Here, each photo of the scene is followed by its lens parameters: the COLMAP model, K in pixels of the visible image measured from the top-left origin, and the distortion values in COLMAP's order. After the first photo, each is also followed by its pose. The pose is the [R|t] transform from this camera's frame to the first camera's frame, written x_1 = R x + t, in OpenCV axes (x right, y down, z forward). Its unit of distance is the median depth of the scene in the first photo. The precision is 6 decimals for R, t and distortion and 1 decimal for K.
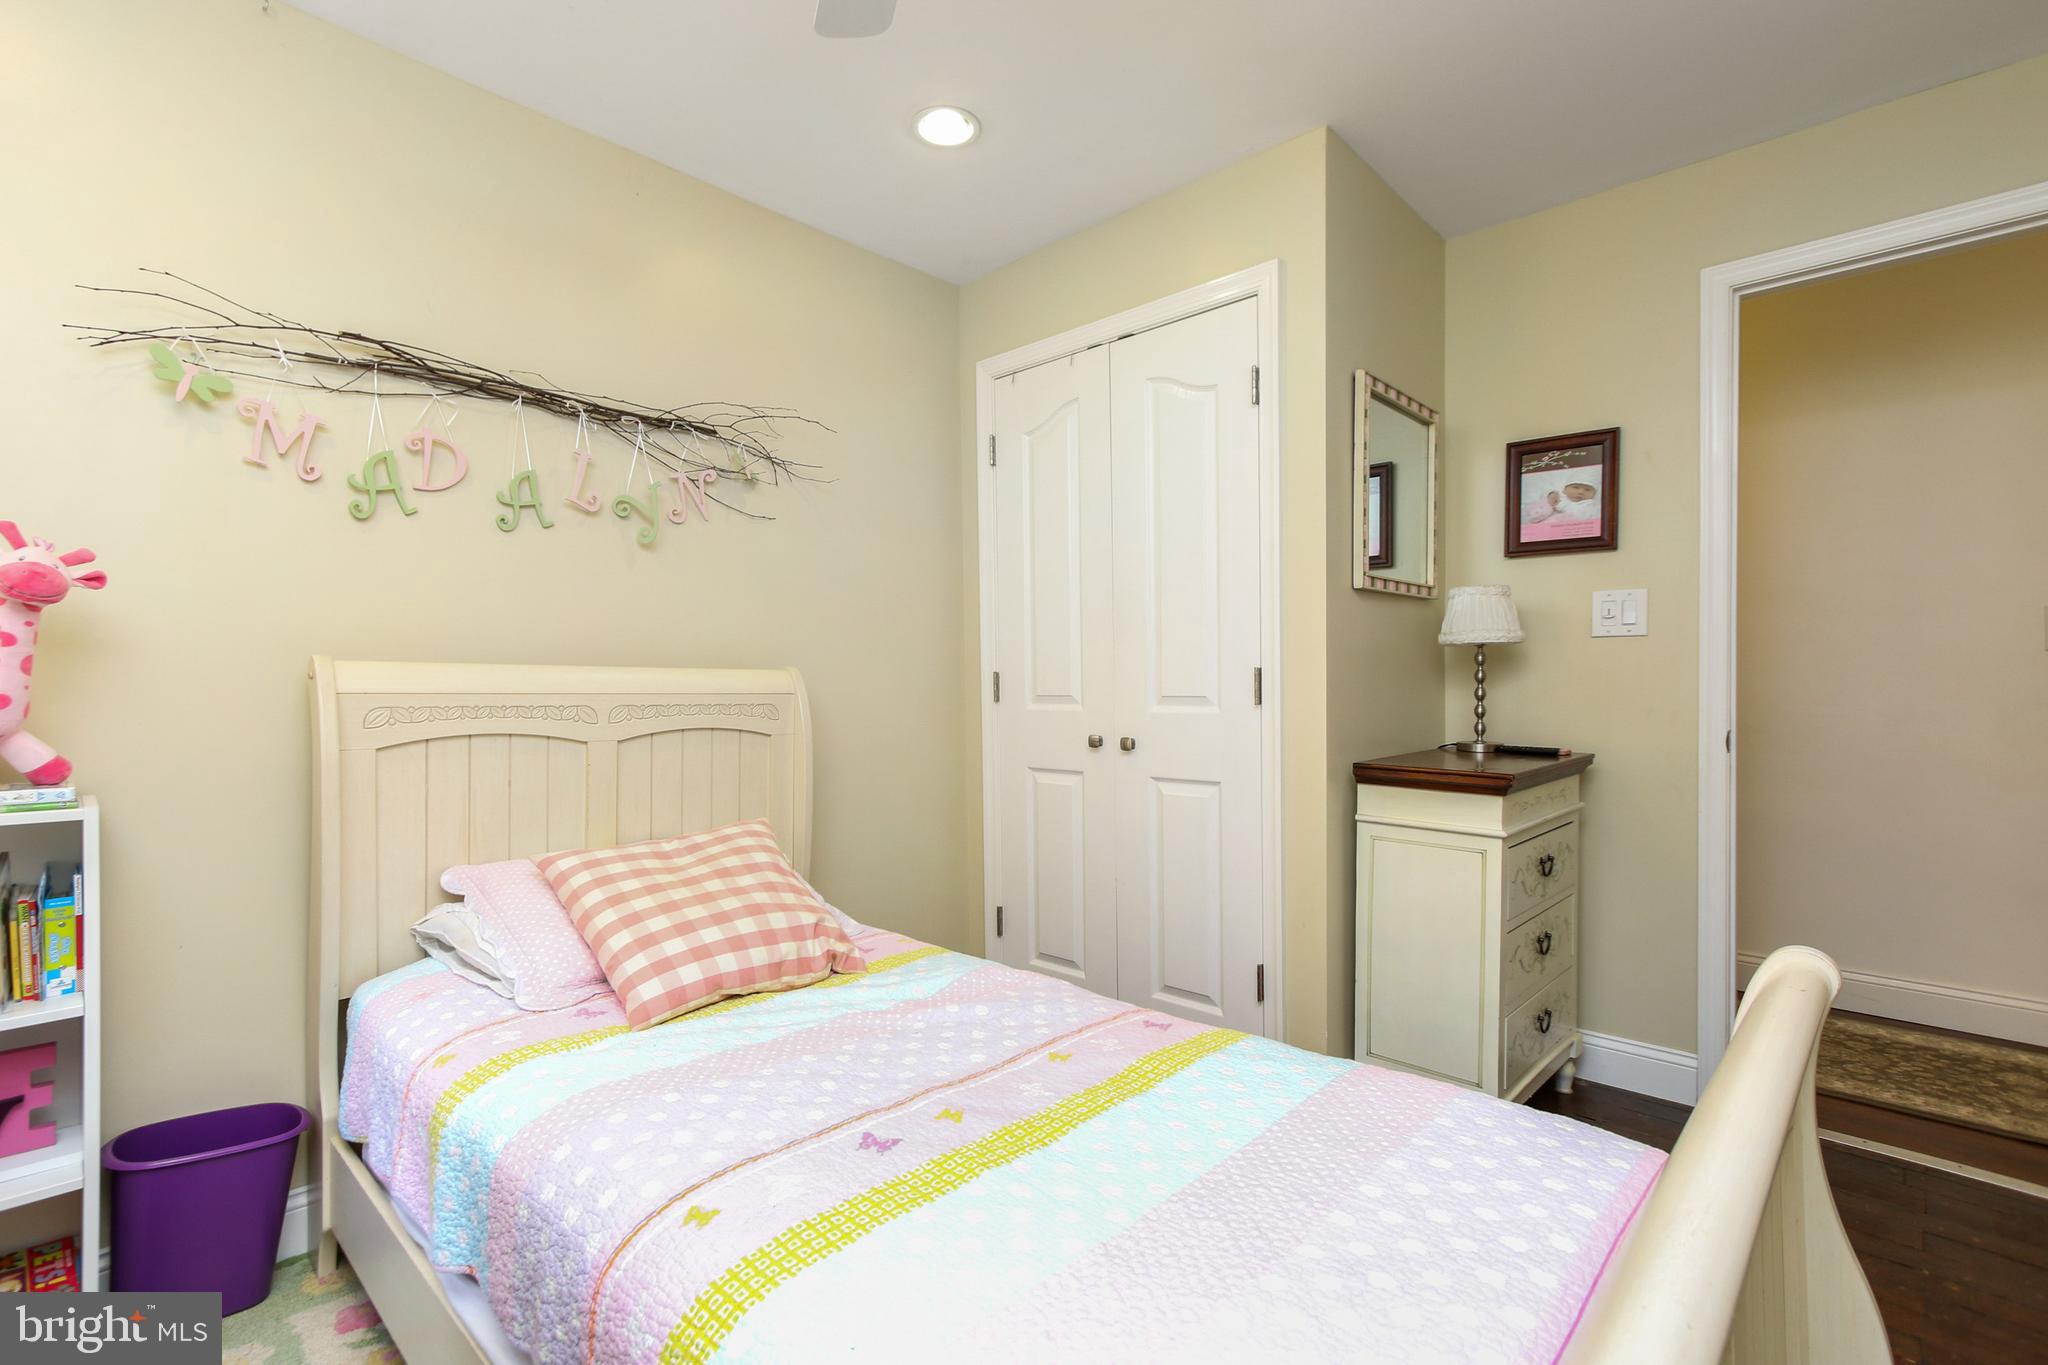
lens RADIAL K [[919.4, 0, 1017.5], [0, 919.4, 690.5], [0, 0, 1]] dist [0.003299, 0.000519]
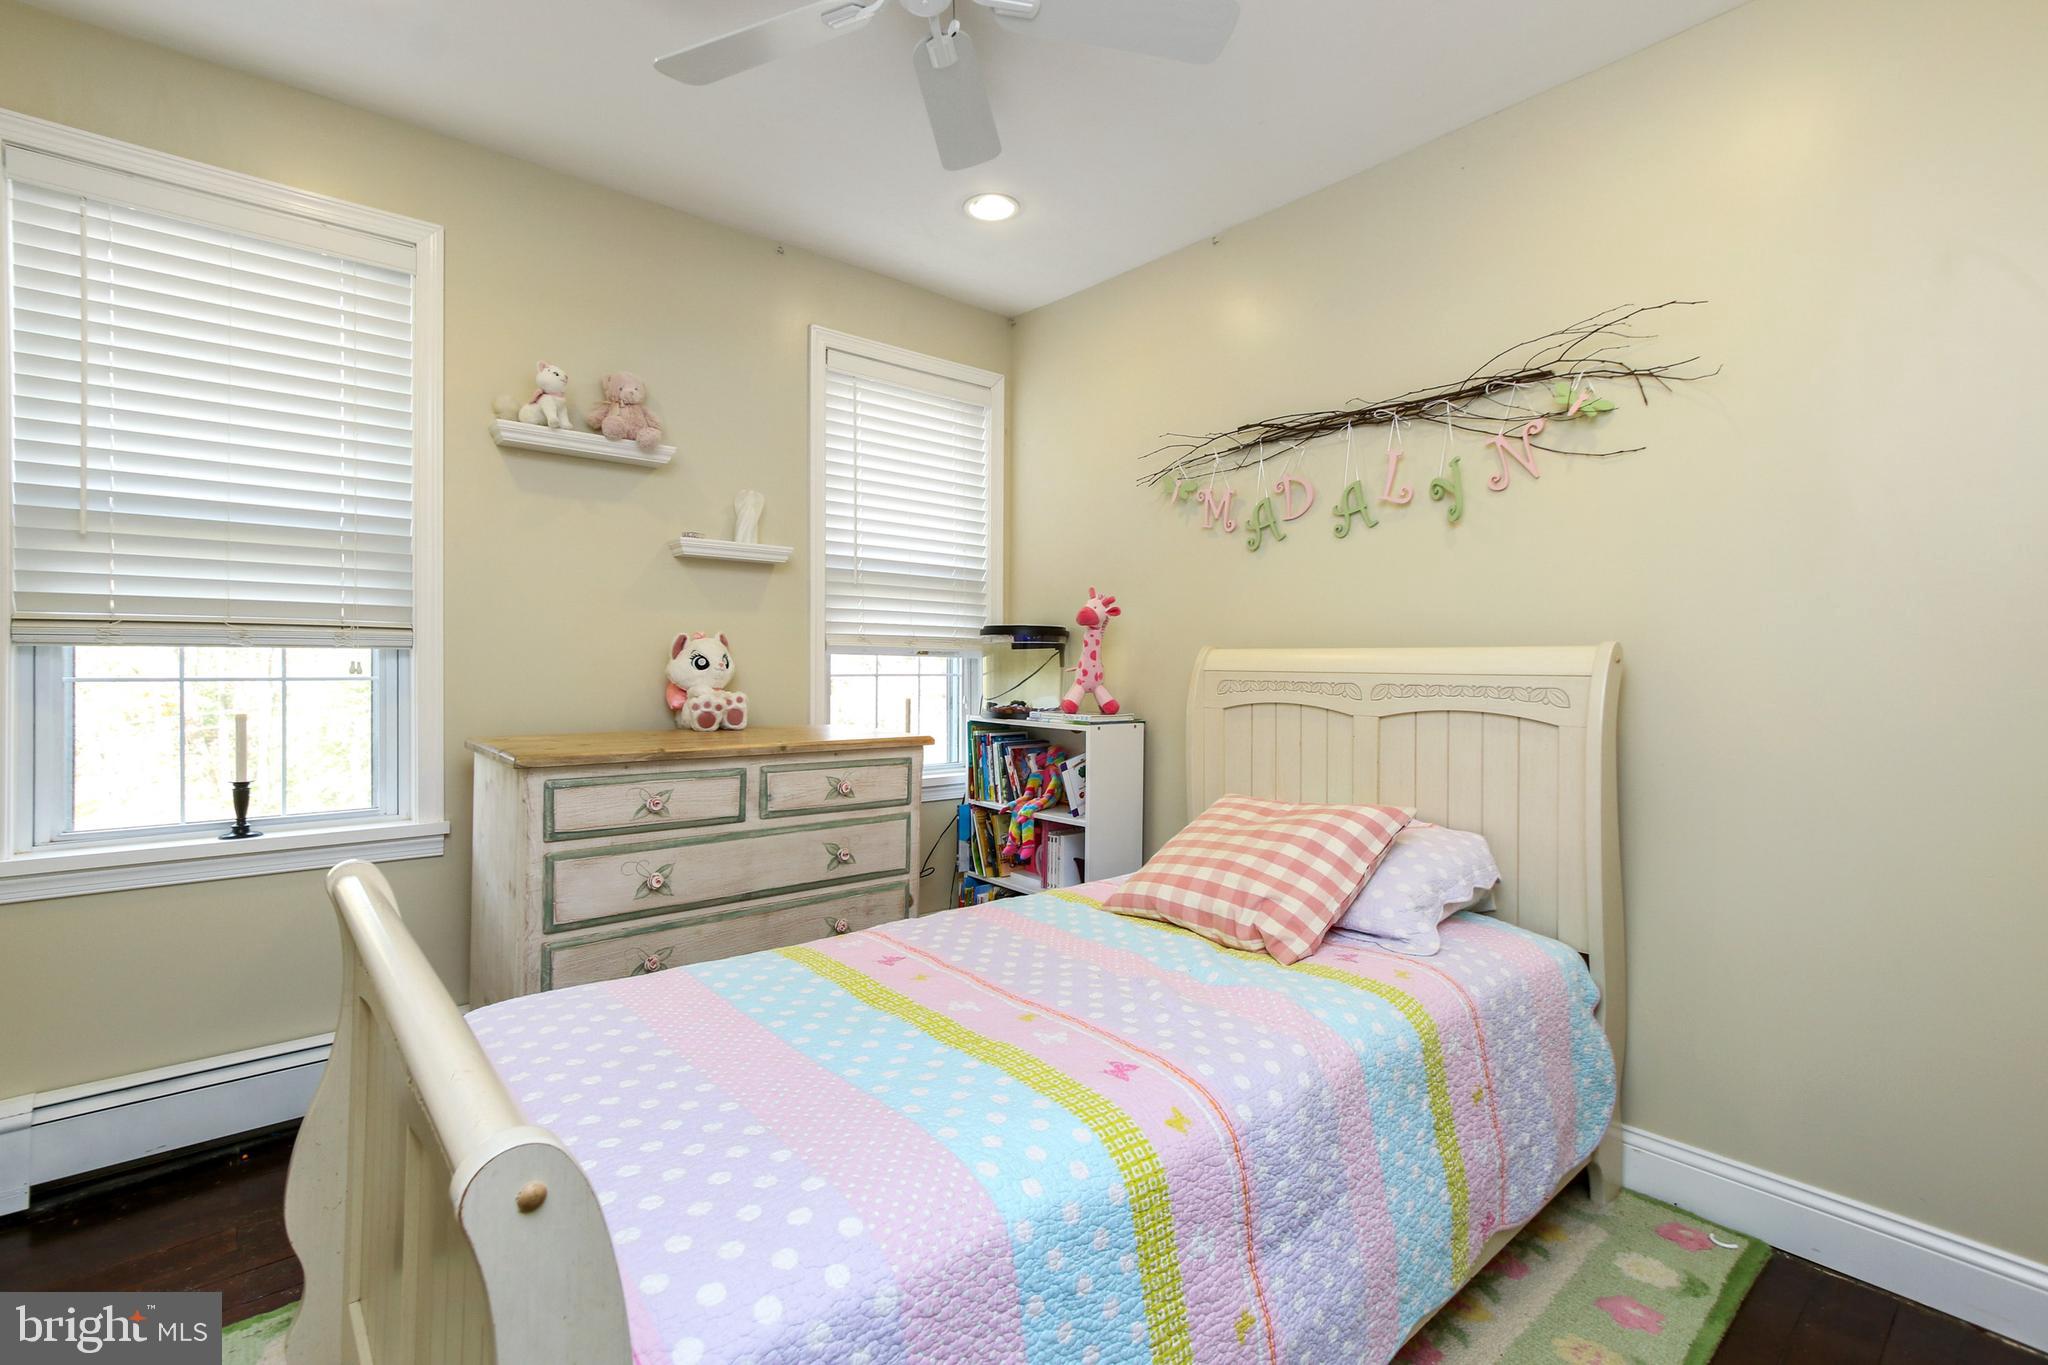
lens RADIAL K [[942.3, 0, 1013.5], [0, 942.3, 667.2], [0, 0, 1]] dist [0.000490, 0.000038]
pose [[-0.107534, -0.002424, -0.994198, 0.764978], [-0.009632, 0.999953, -0.001397, 0.002628], [0.994155, 0.009426, -0.107552, 0.755987]]
